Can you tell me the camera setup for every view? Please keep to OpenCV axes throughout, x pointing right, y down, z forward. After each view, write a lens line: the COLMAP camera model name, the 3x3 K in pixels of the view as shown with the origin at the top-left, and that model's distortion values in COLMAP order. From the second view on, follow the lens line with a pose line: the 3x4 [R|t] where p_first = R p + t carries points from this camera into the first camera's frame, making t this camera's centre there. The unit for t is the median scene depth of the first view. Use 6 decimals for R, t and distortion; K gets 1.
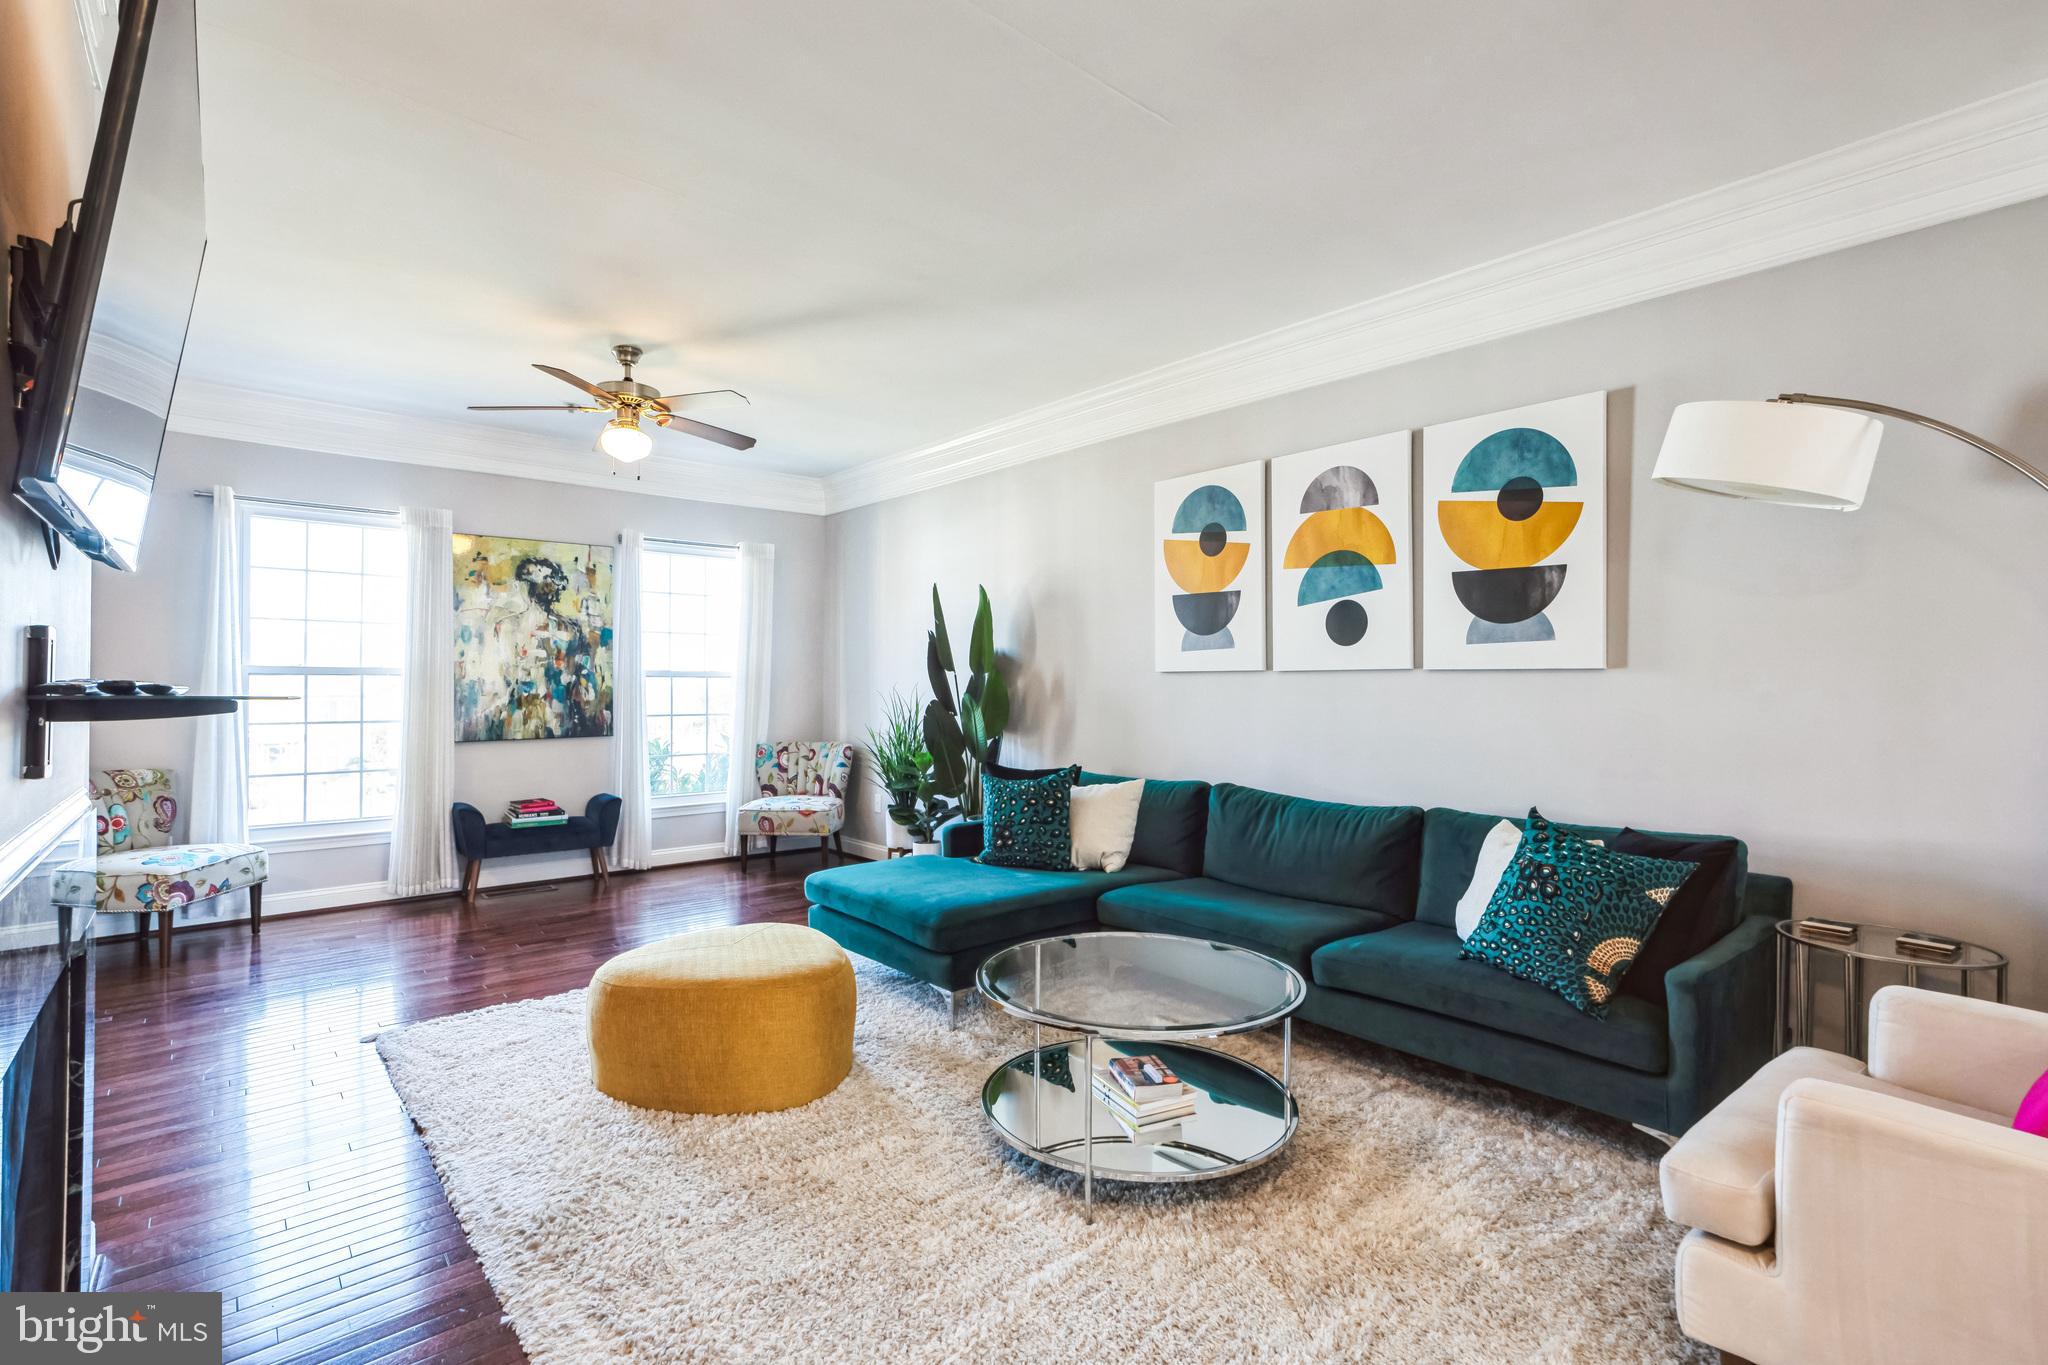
lens RADIAL K [[937.2, 0, 1028.2], [0, 937.2, 673.6], [0, 0, 1]] dist [-0.001677, 0.000534]
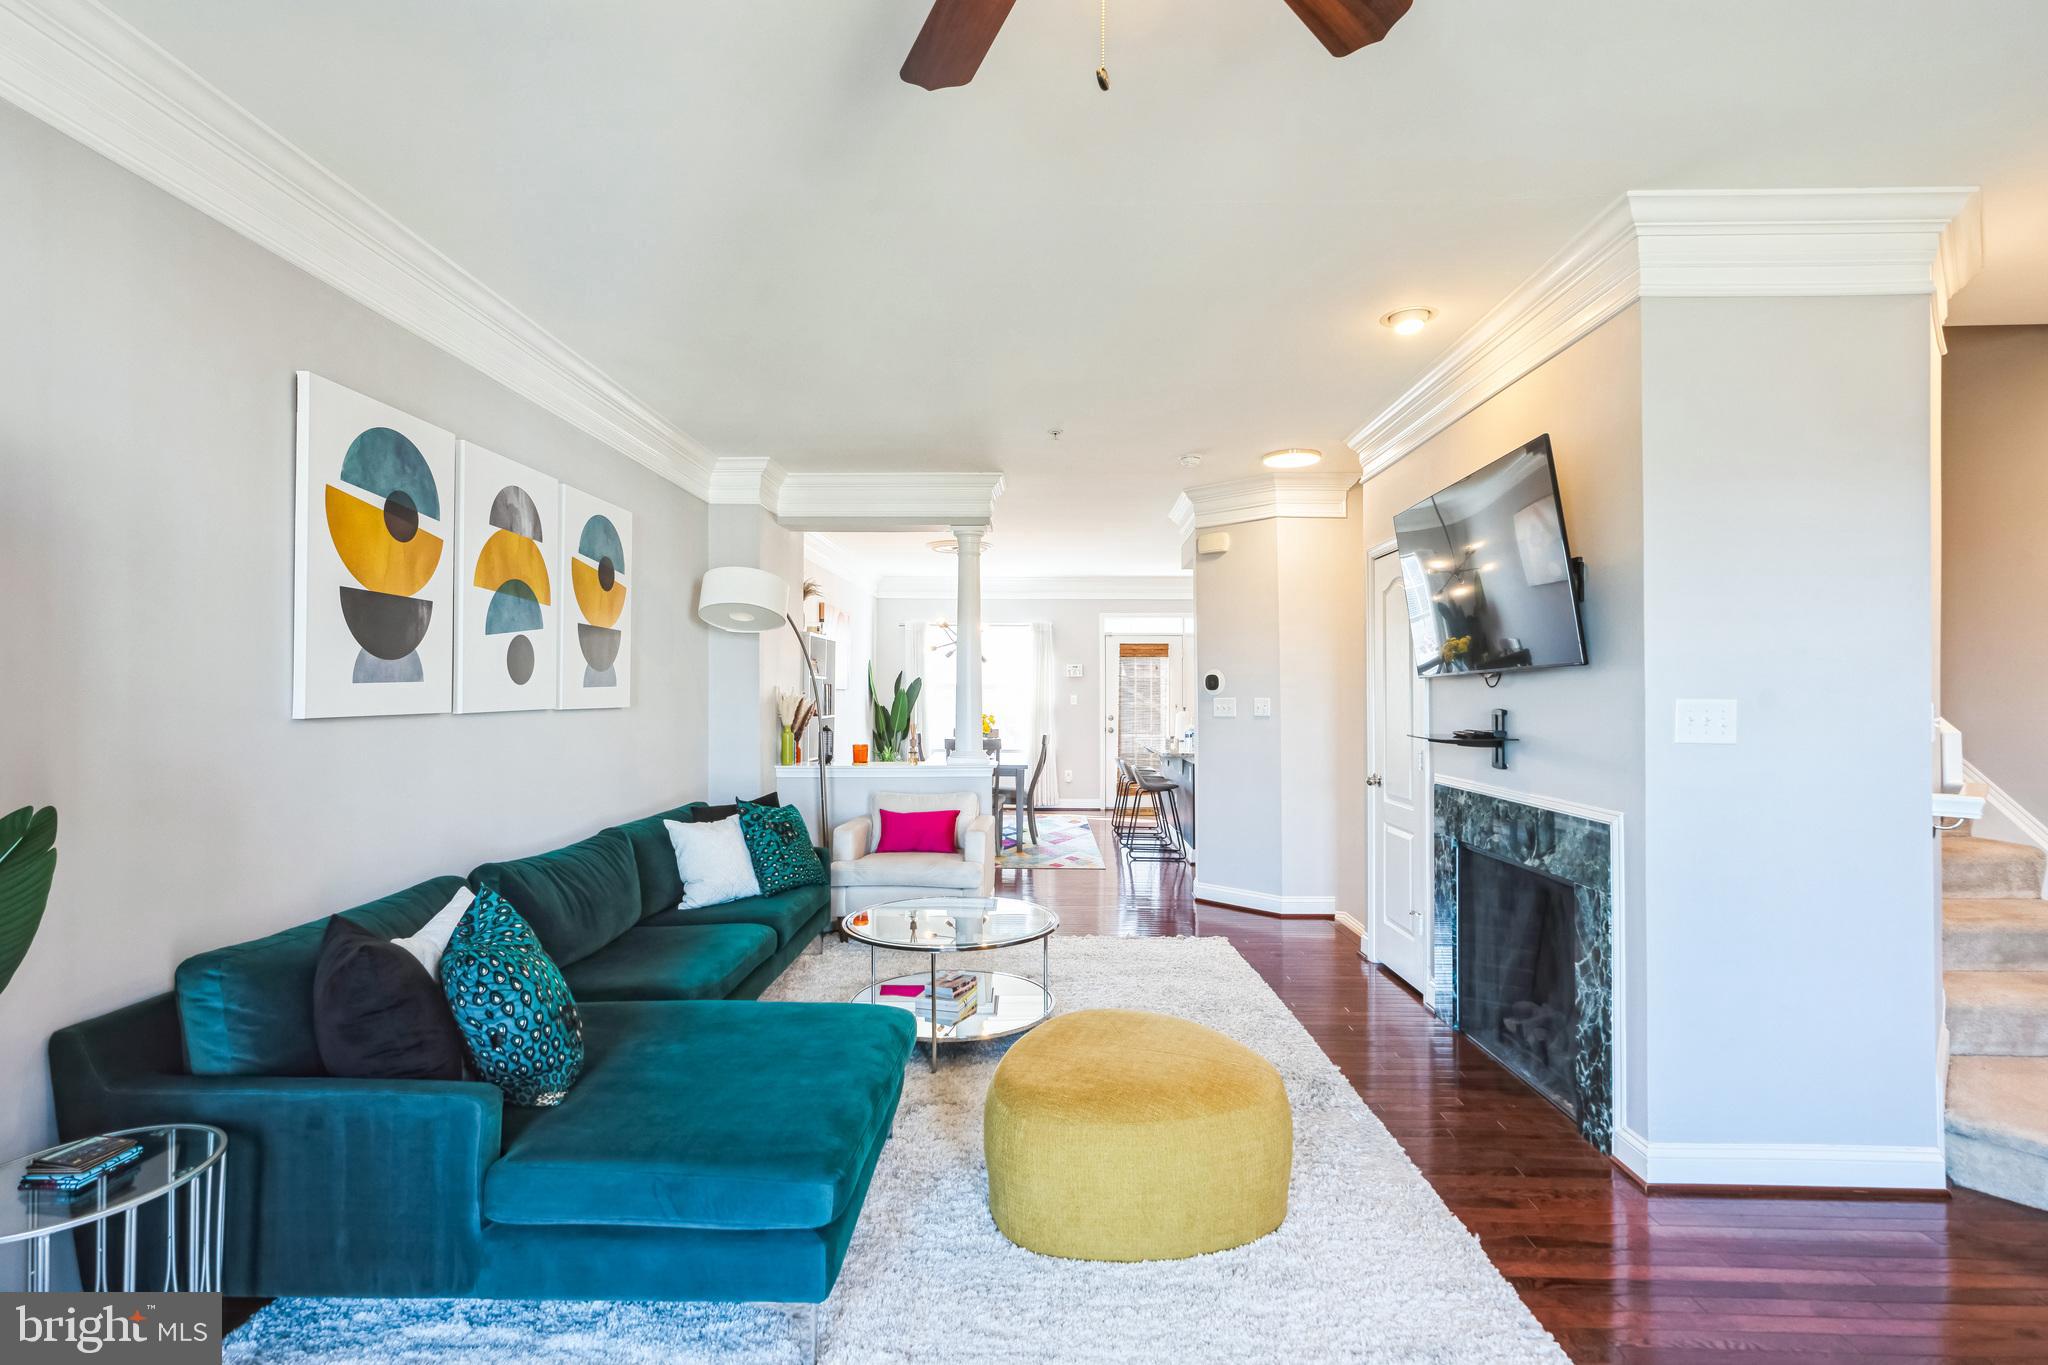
lens RADIAL K [[942.6, 0, 1044.3], [0, 942.6, 692.3], [0, 0, 1]] dist [0.000156, 0.001185]
pose [[-0.754824, -0.004409, 0.655913, -0.585746], [-0.009637, 0.999944, -0.004369, -0.020182], [-0.655857, -0.009619, -0.754824, 1.207866]]
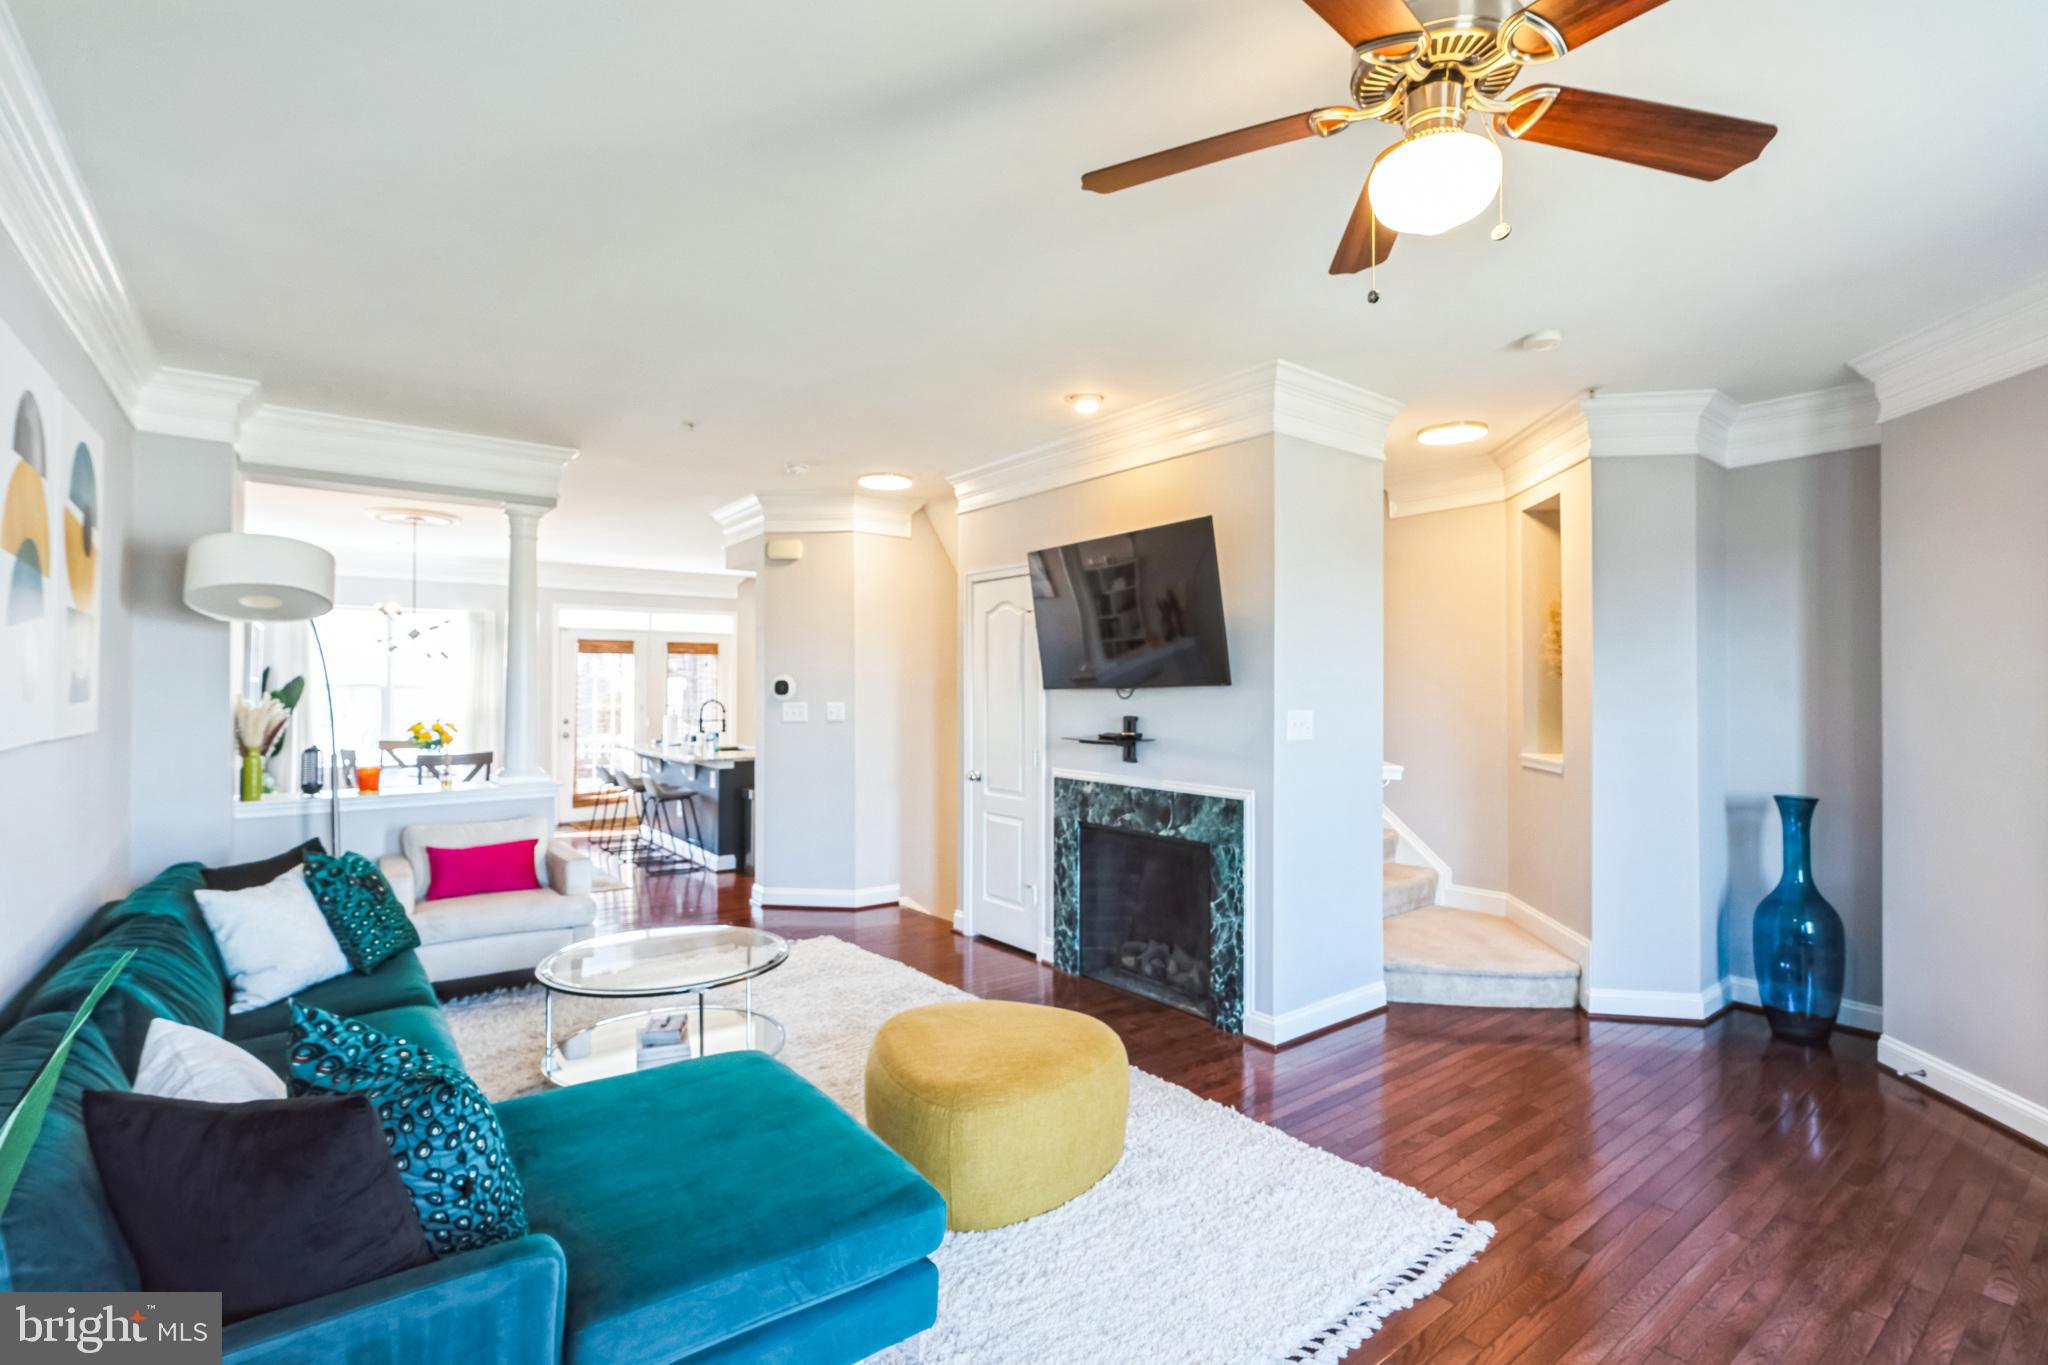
lens RADIAL K [[942.6, 0, 1044.3], [0, 942.6, 692.3], [0, 0, 1]] dist [0.000156, 0.001185]
pose [[-0.999059, -0.007696, 0.042674, -0.295174], [-0.007838, 0.999964, -0.003148, -0.035450], [-0.042648, -0.003480, -0.999084, 1.383923]]
